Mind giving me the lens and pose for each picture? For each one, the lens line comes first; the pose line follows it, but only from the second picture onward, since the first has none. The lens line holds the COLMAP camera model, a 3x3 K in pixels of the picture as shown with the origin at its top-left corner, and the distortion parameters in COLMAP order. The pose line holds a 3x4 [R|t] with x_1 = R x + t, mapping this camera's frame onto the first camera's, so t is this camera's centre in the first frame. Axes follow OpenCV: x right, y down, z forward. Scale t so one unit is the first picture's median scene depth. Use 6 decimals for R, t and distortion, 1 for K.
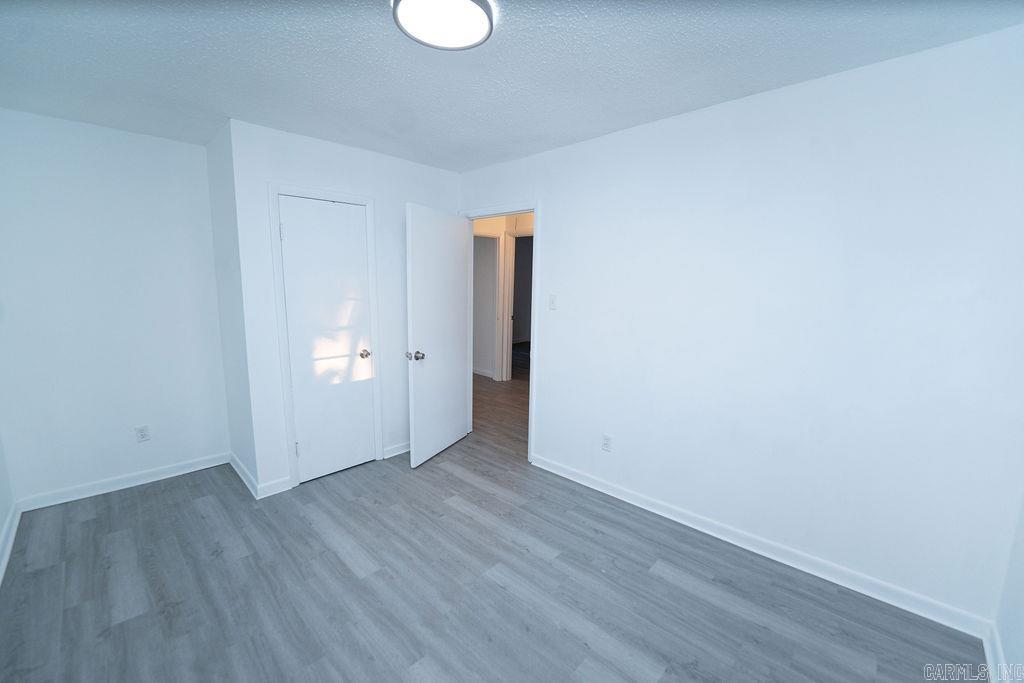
lens RADIAL K [[415.0, 0, 499.5], [0, 415.0, 334.7], [0, 0, 1]] dist [-0.030614, 0.005021]
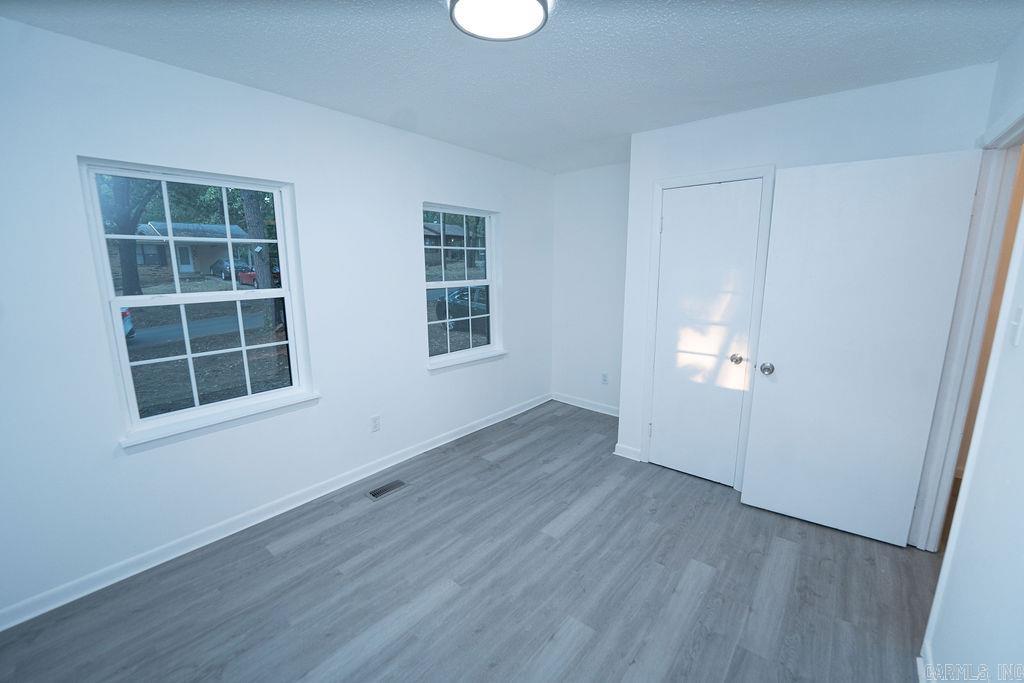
lens RADIAL K [[415.0, 0, 514.0], [0, 415.0, 340.3], [0, 0, 1]] dist [-0.030614, 0.005021]
pose [[0.086640, 0.165043, -0.982474, 0.645805], [-0.124141, 0.980284, 0.153727, -0.089791], [0.988475, 0.108646, 0.105420, 0.684282]]
